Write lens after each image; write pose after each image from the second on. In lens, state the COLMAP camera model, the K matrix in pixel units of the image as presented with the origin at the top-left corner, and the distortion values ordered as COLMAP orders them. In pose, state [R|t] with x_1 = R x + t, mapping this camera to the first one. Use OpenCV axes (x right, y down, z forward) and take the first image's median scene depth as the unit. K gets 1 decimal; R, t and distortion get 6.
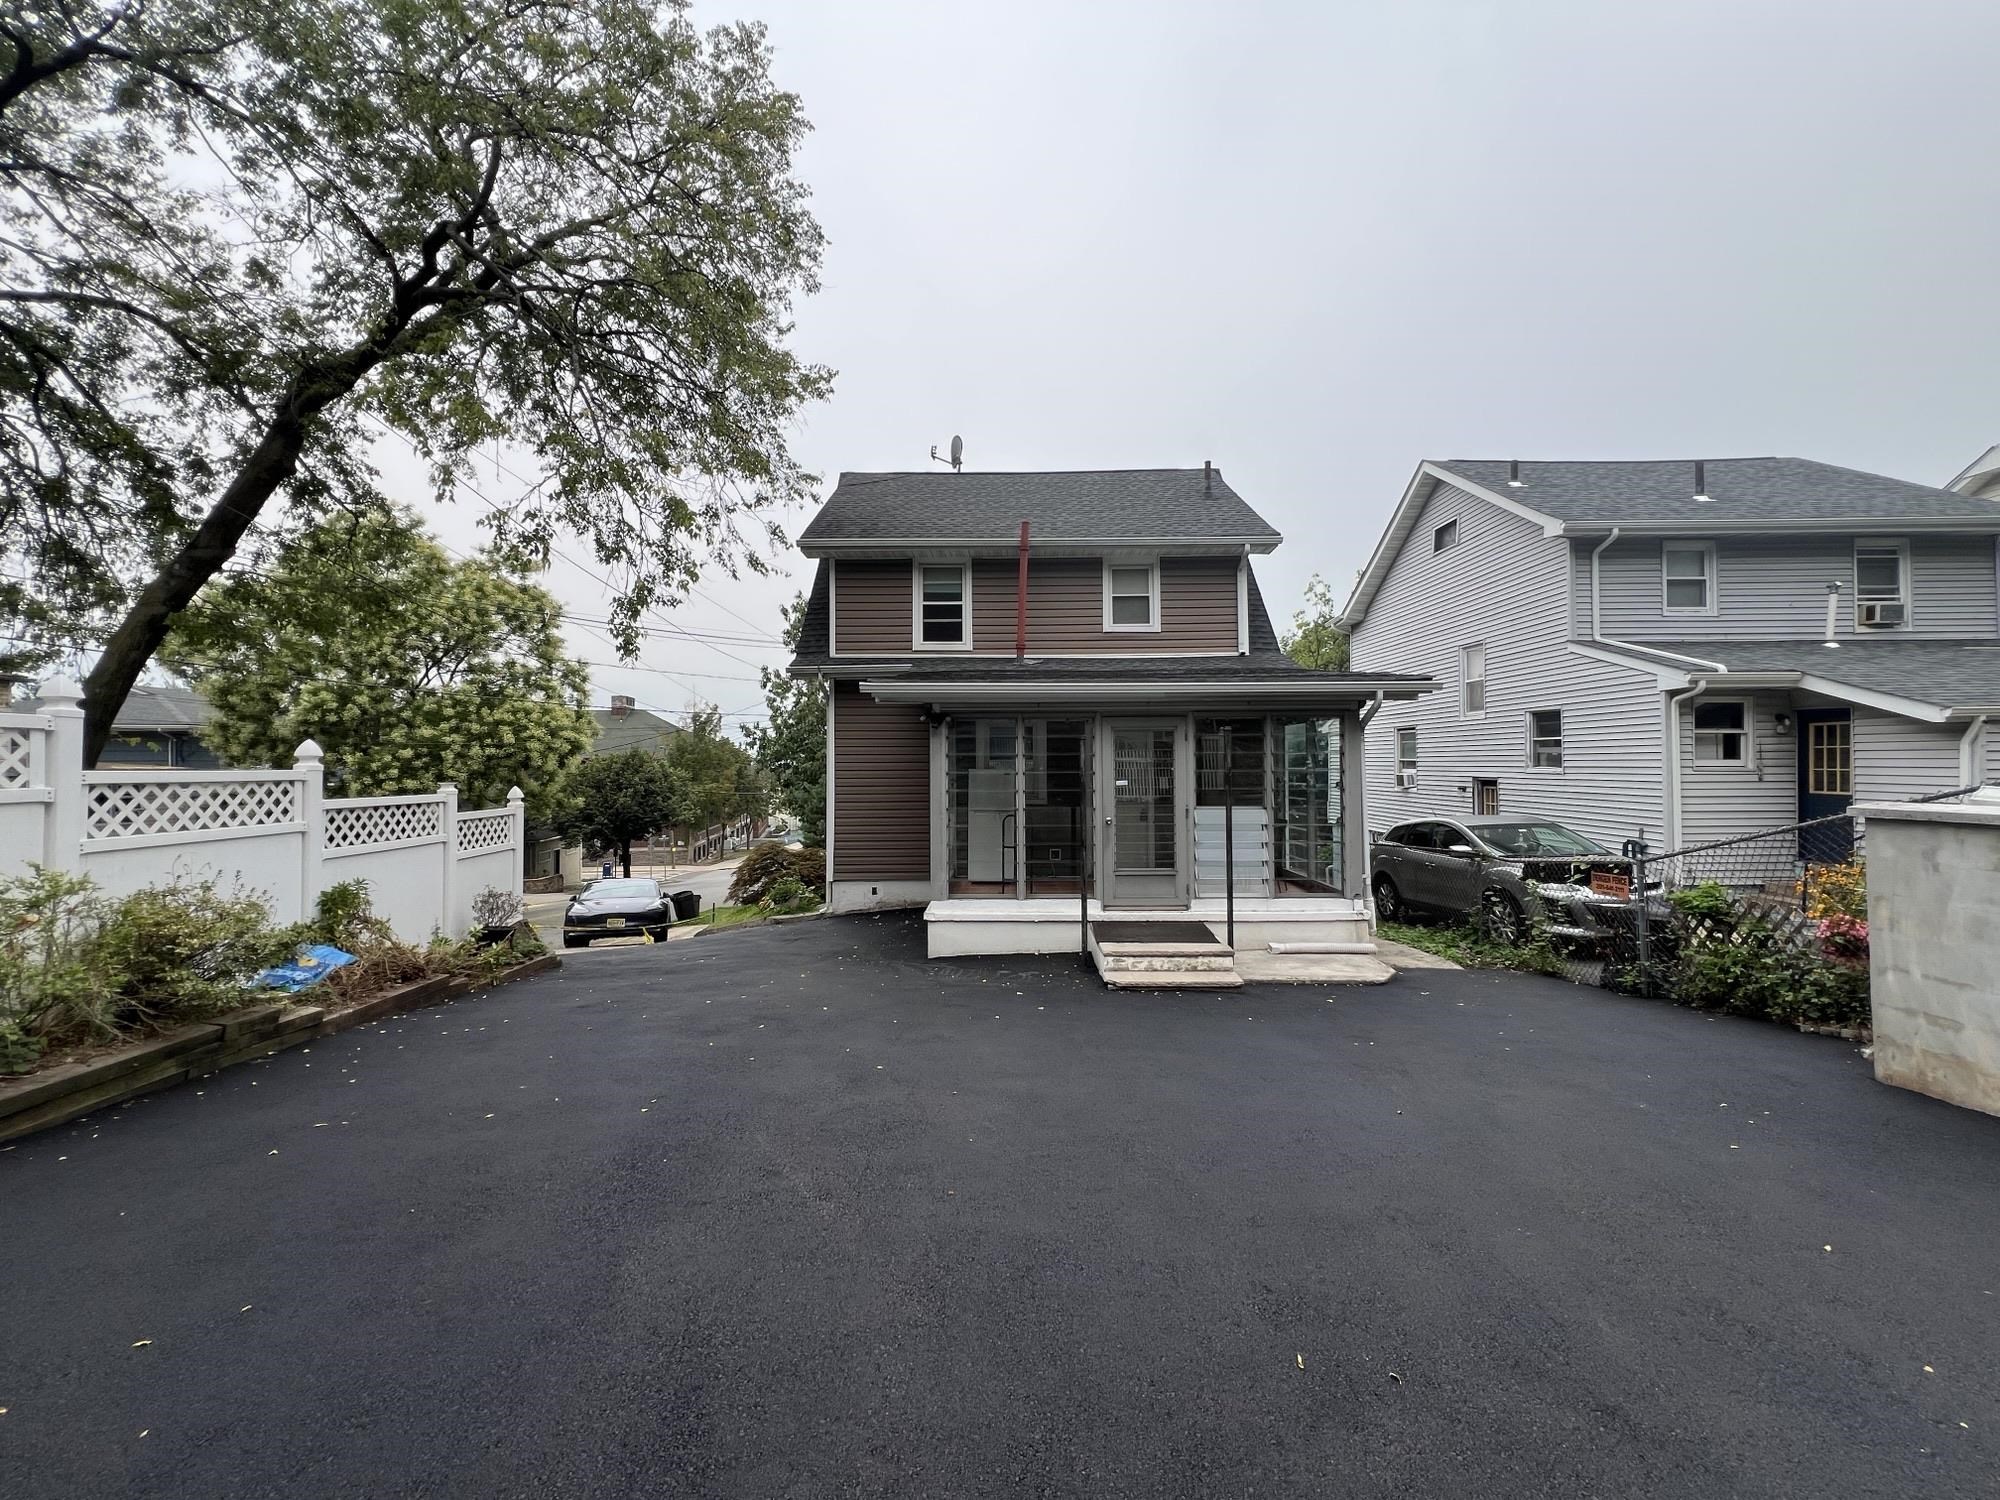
lens RADIAL K [[803.5, 0, 996.9], [0, 803.5, 749.1], [0, 0, 1]] dist [0.000704, -0.000158]
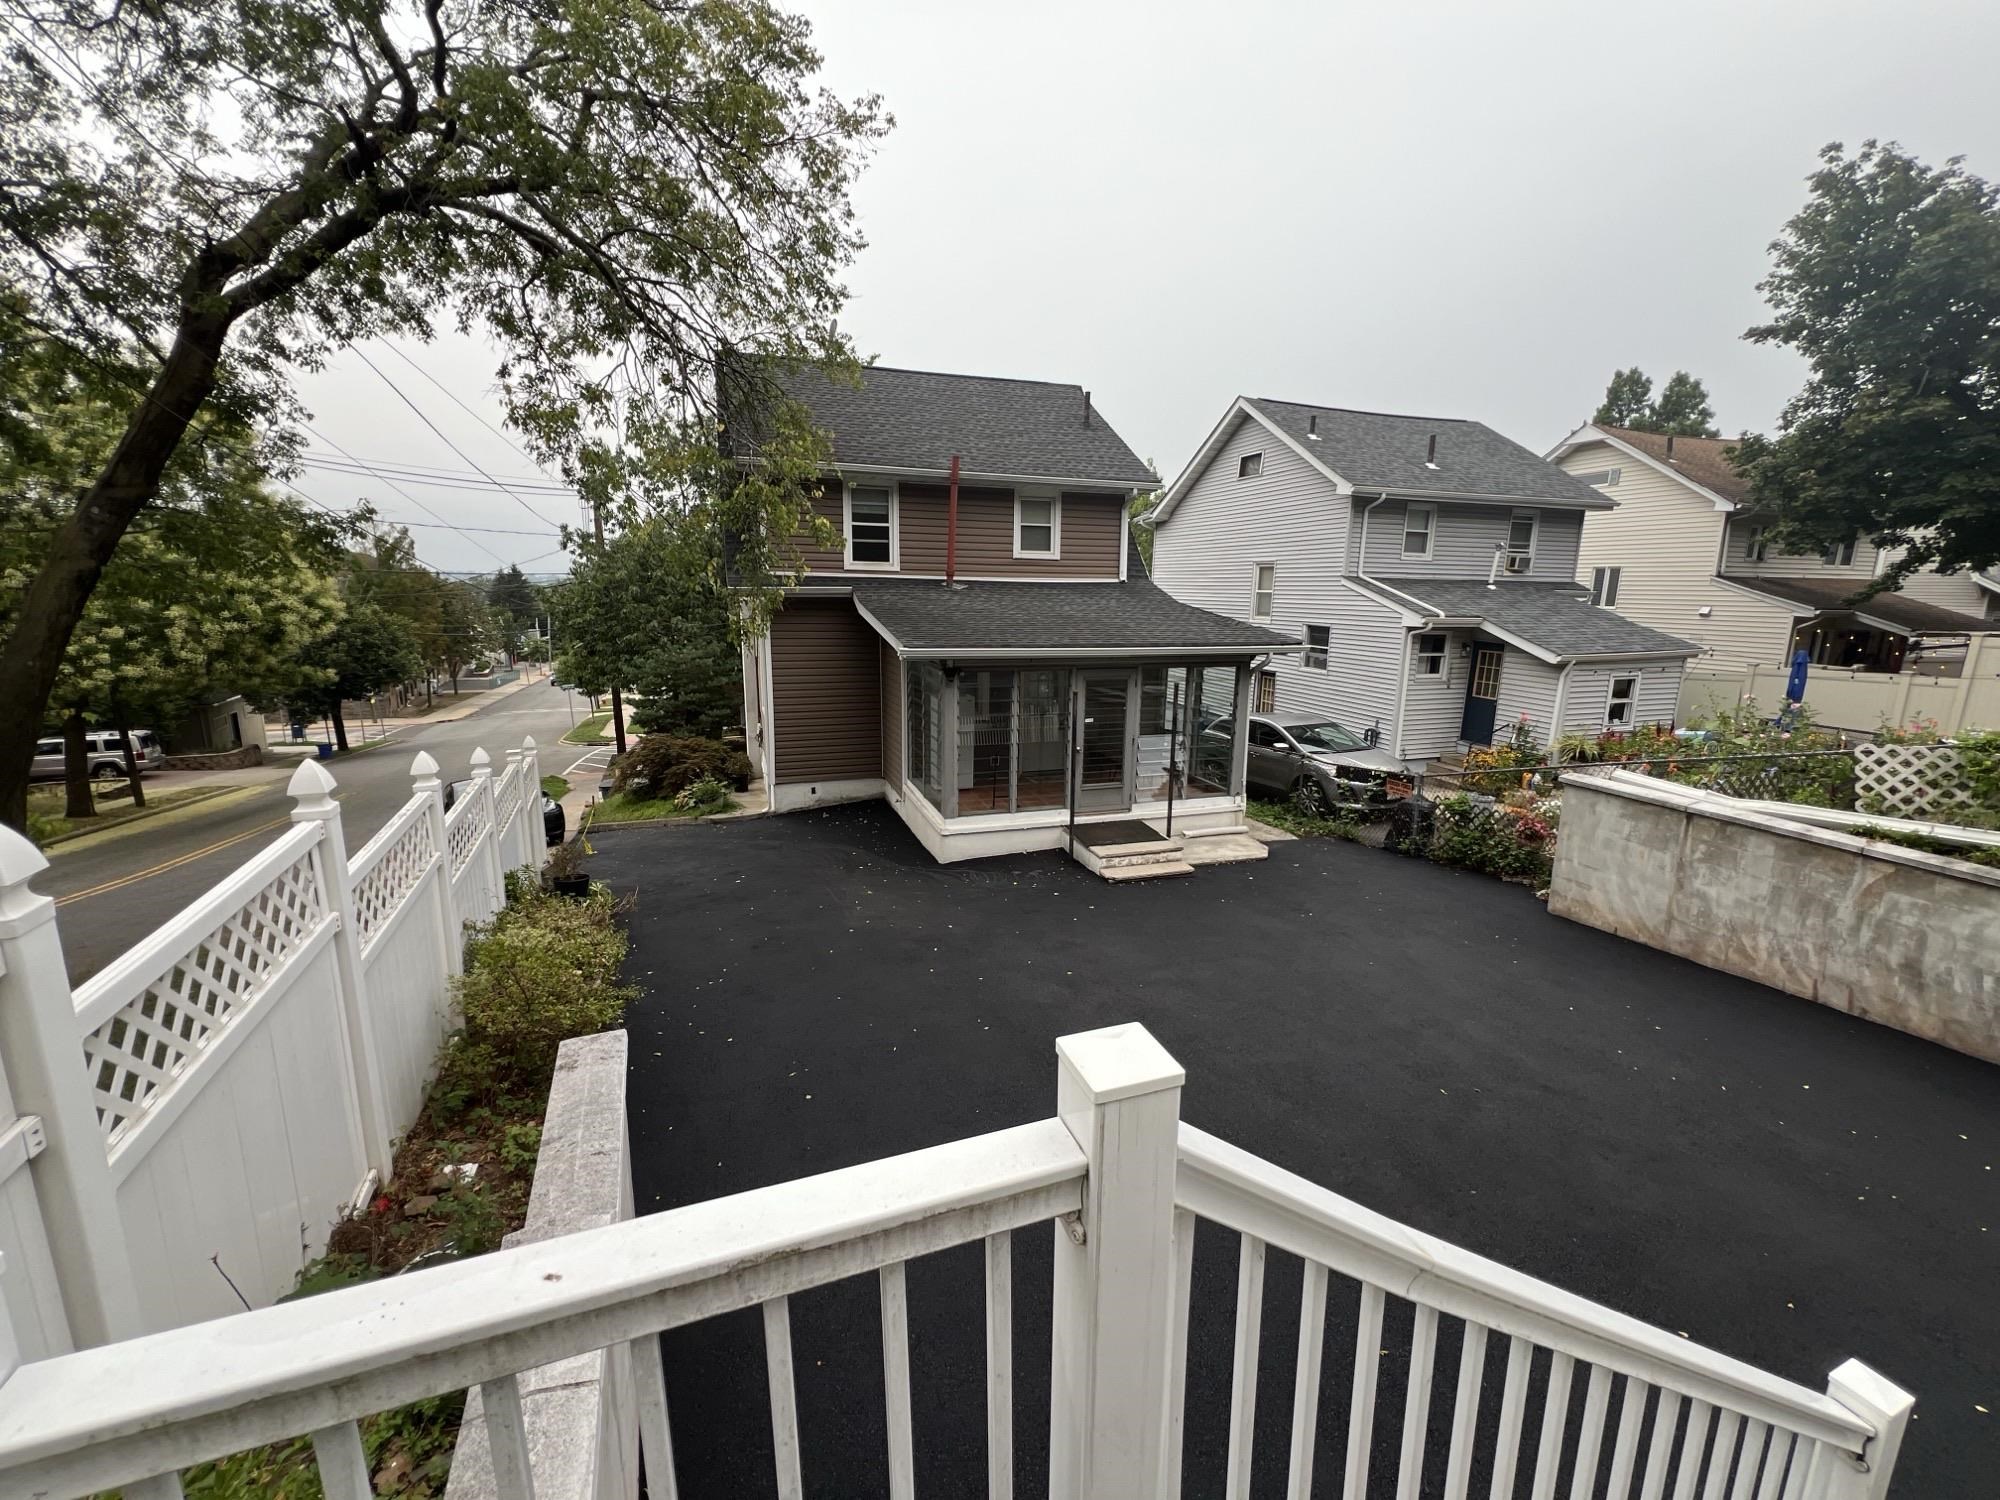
lens RADIAL K [[803.5, 0, 996.9], [0, 803.5, 749.1], [0, 0, 1]] dist [0.000704, -0.000158]
pose [[0.944894, -0.046363, 0.324078, -0.275130], [-0.024987, 0.976820, 0.212597, -0.124702], [-0.326423, -0.208980, 0.921833, -0.100099]]
